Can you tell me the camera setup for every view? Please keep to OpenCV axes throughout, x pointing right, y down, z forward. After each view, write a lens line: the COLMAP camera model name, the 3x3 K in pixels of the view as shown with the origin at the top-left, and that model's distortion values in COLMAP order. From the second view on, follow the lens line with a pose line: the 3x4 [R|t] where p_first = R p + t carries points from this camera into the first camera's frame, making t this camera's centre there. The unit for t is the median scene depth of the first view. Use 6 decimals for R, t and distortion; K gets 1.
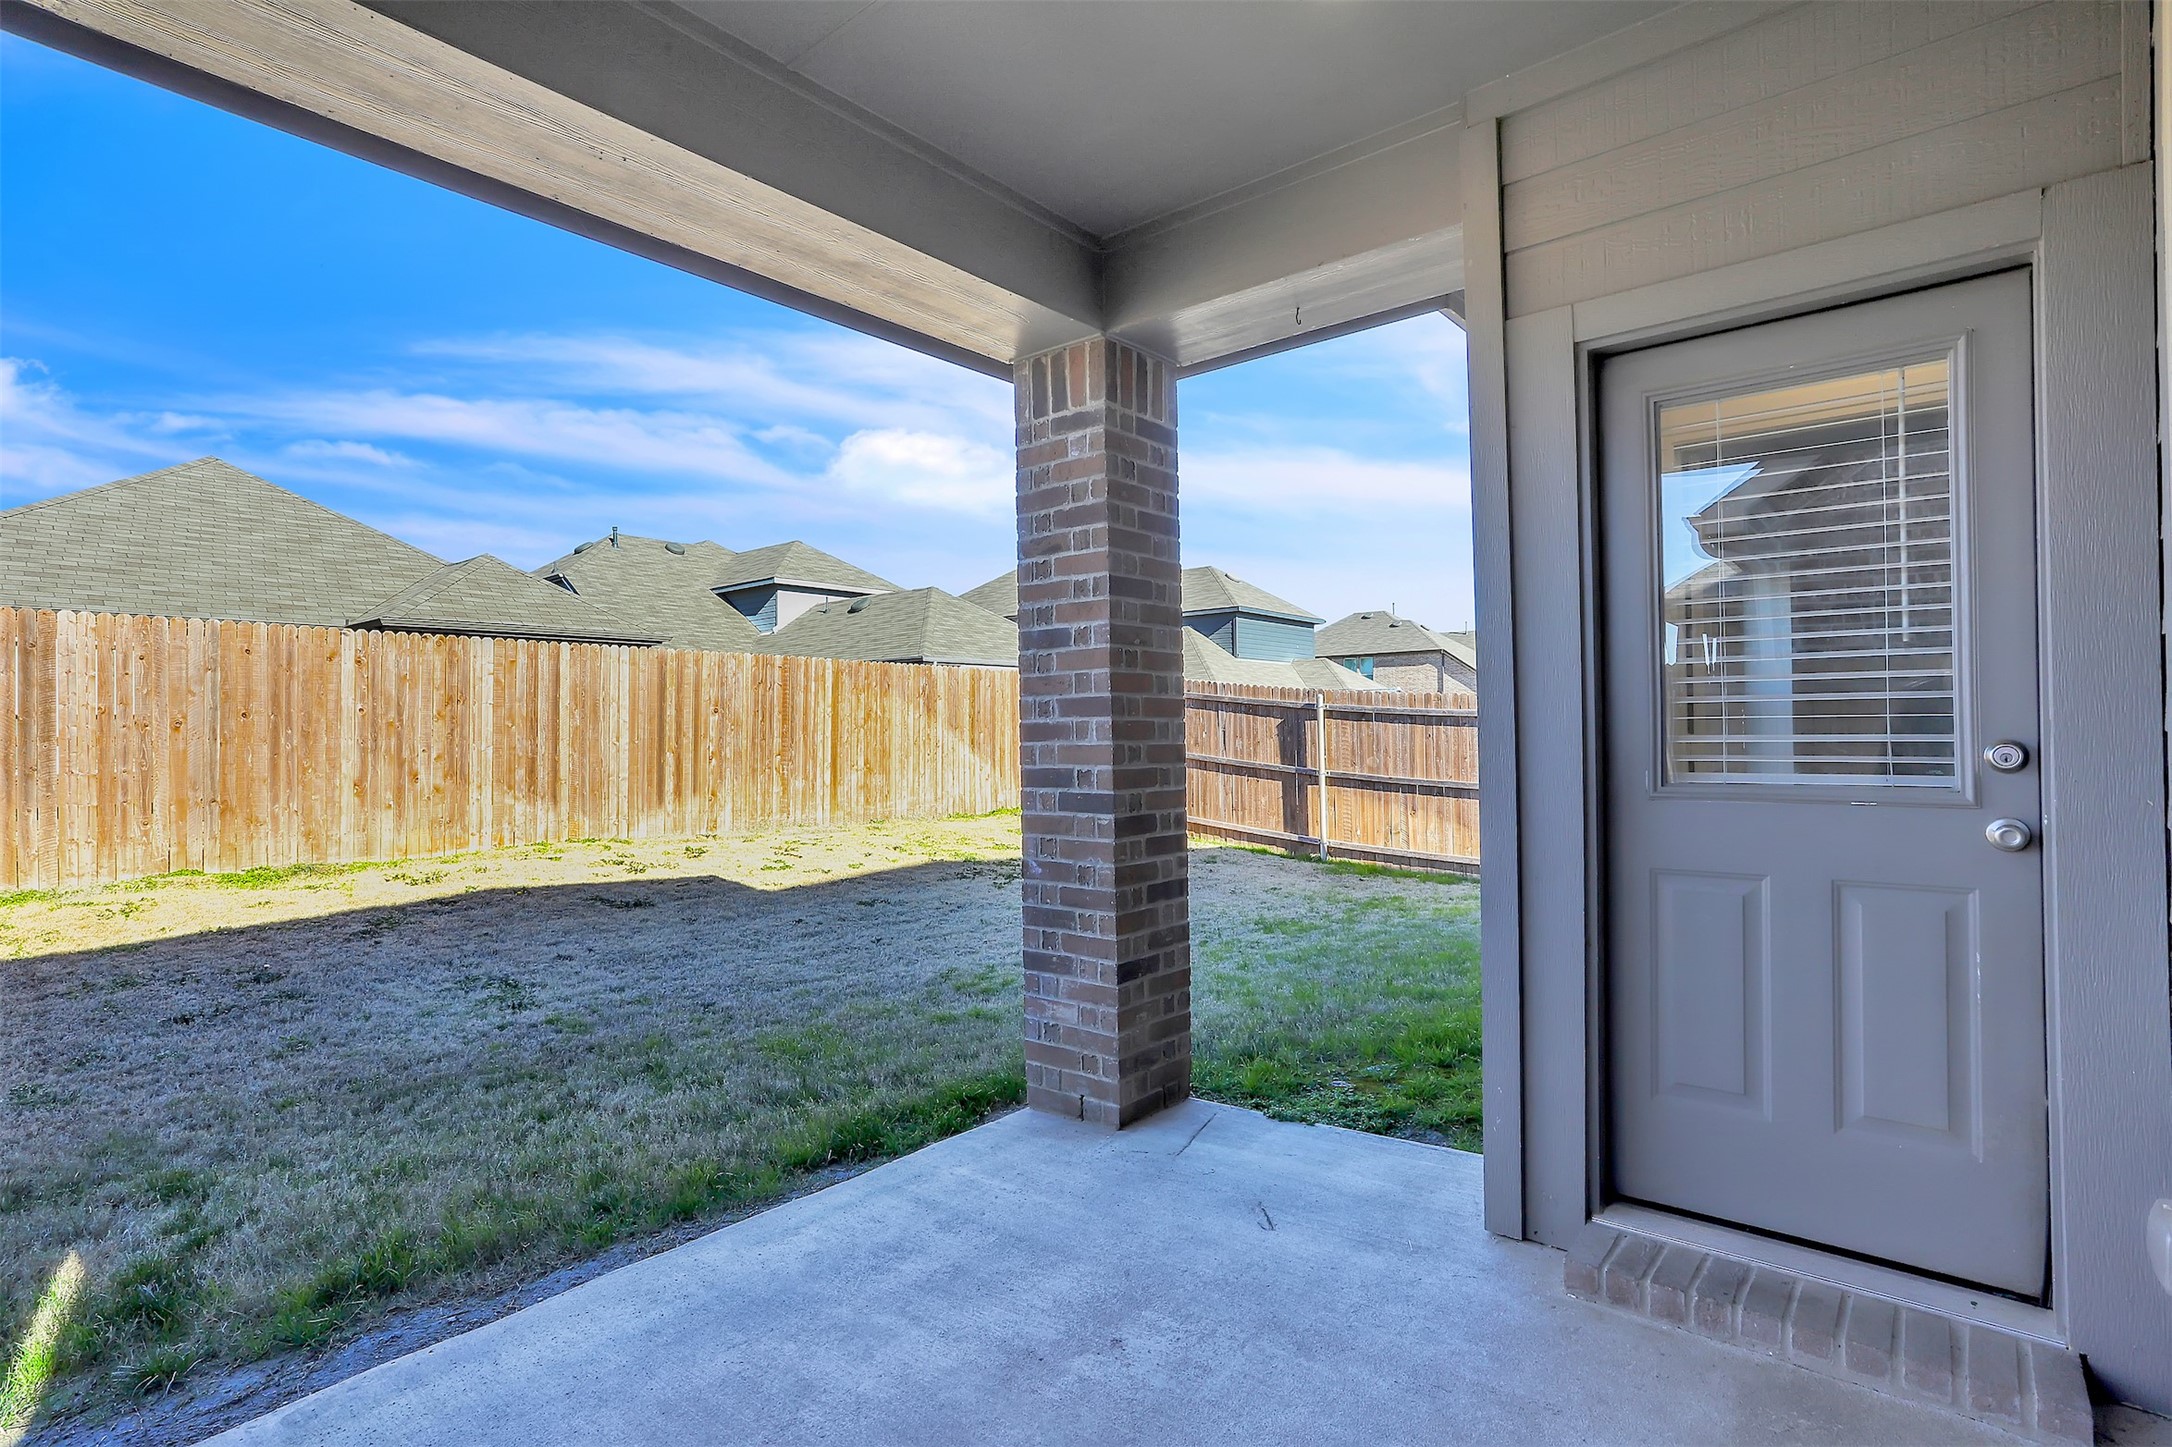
lens RADIAL K [[1072.3, 0, 1085.0], [0, 1072.3, 711.6], [0, 0, 1]] dist [-0.015822, 0.000577]
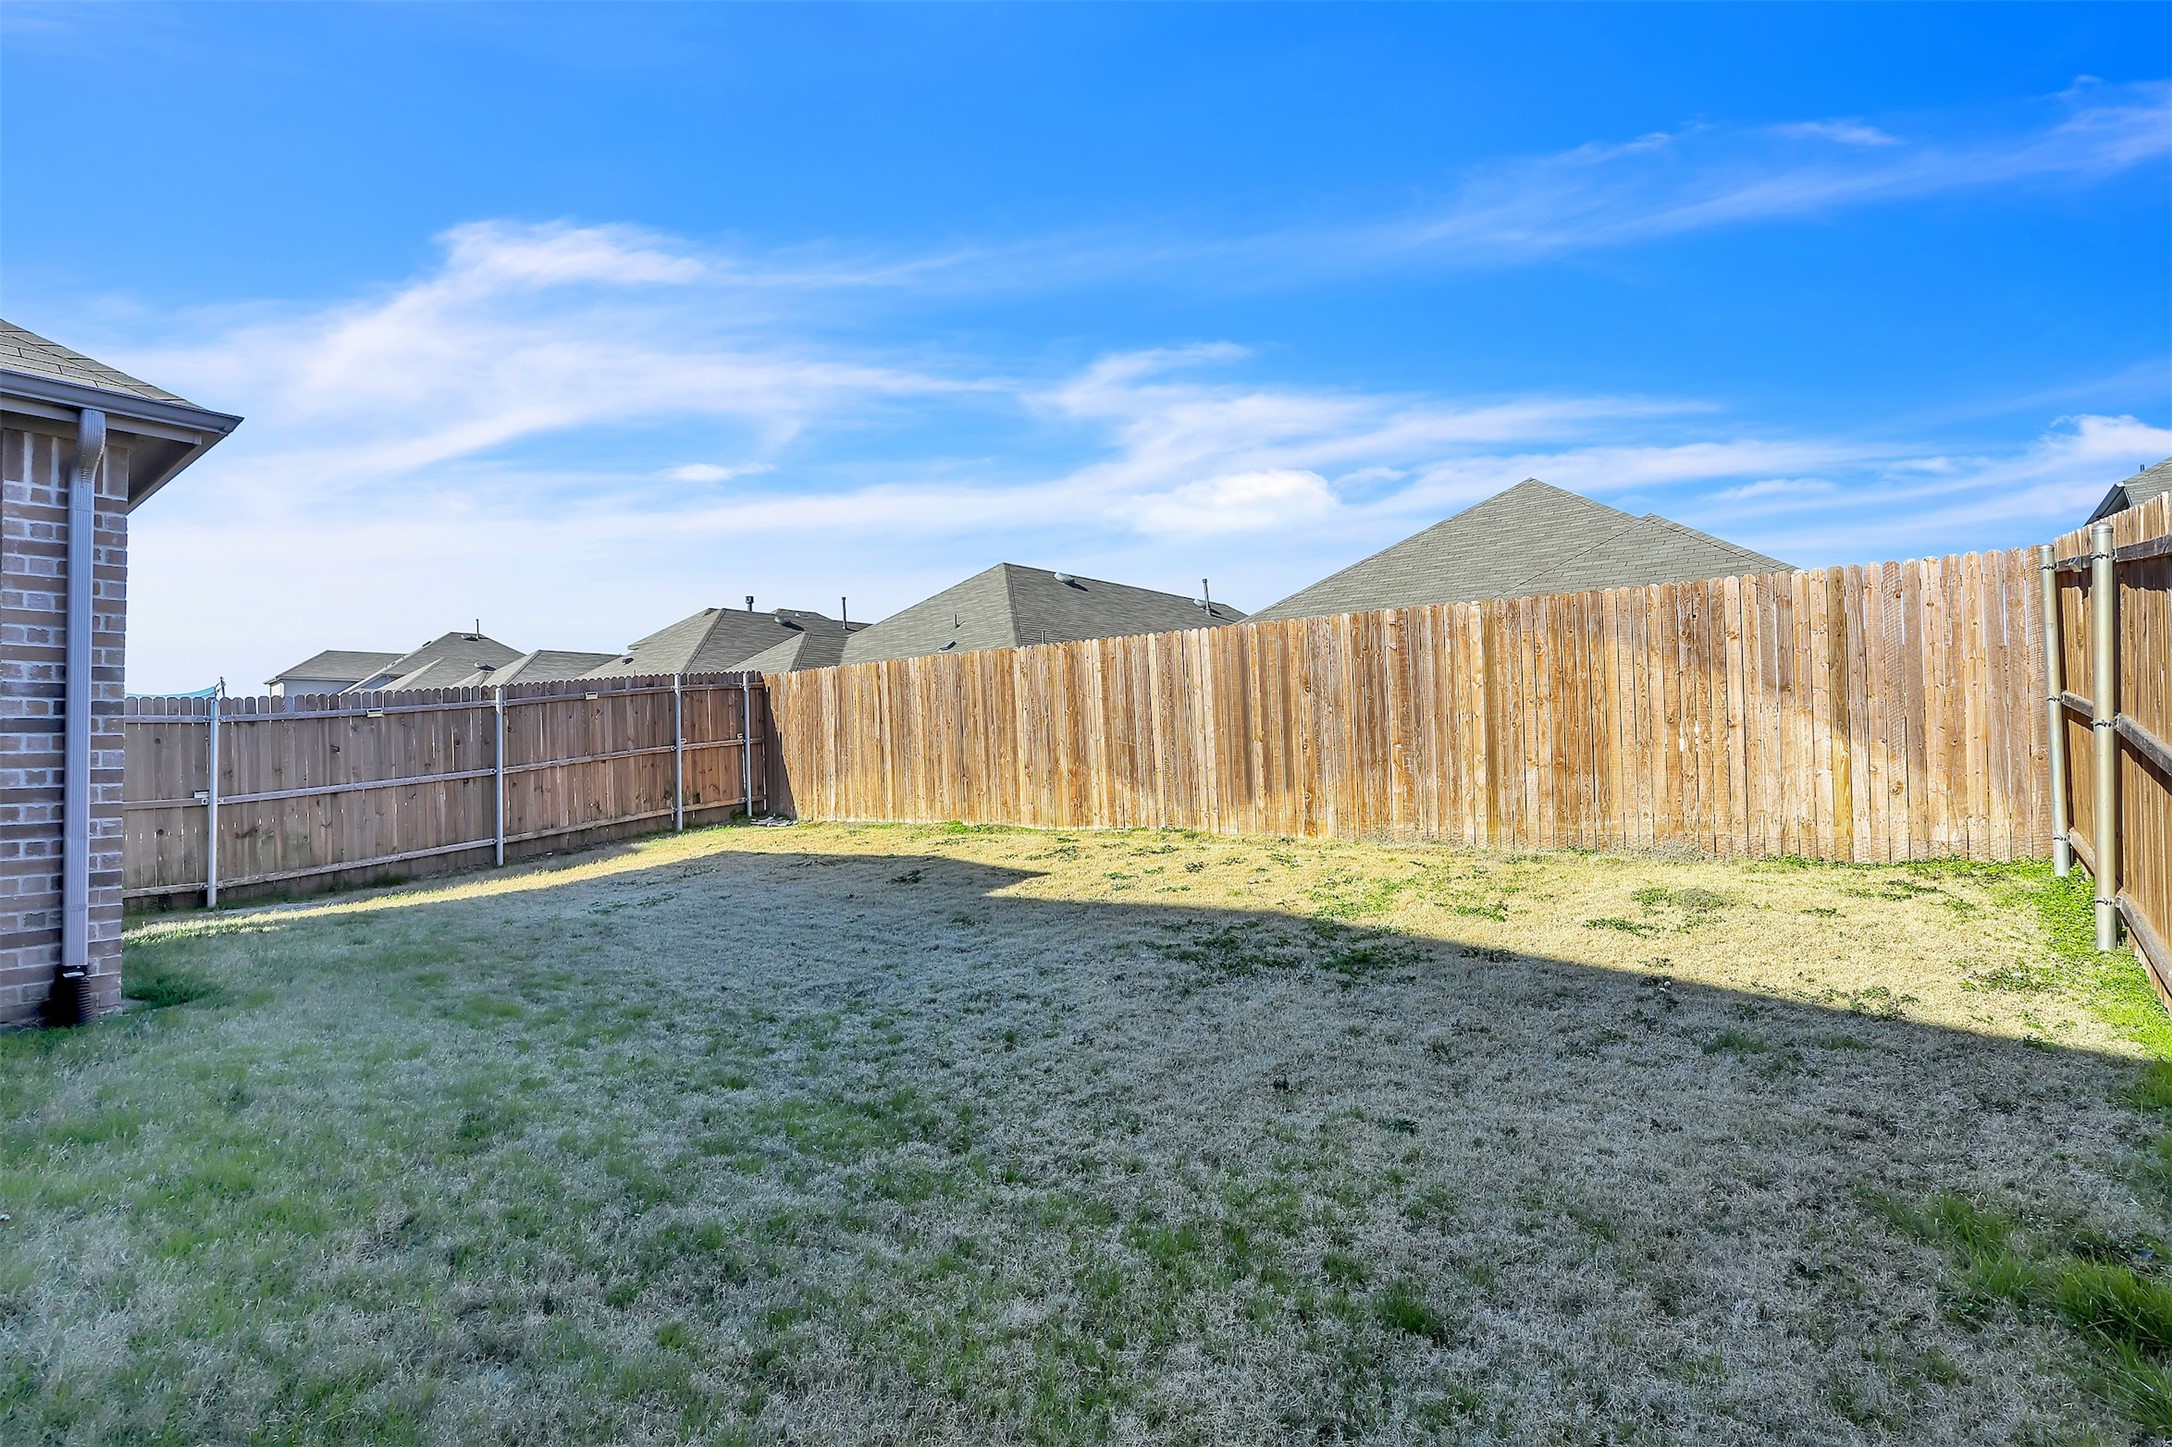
lens RADIAL K [[1072.3, 0, 1082.0], [0, 1072.3, 719.8], [0, 0, 1]] dist [-0.015822, 0.000577]
pose [[0.039896, -0.001158, -0.999203, 0.486578], [0.059352, 0.998236, 0.001213, 0.011229], [0.997440, -0.059353, 0.039895, 0.818438]]
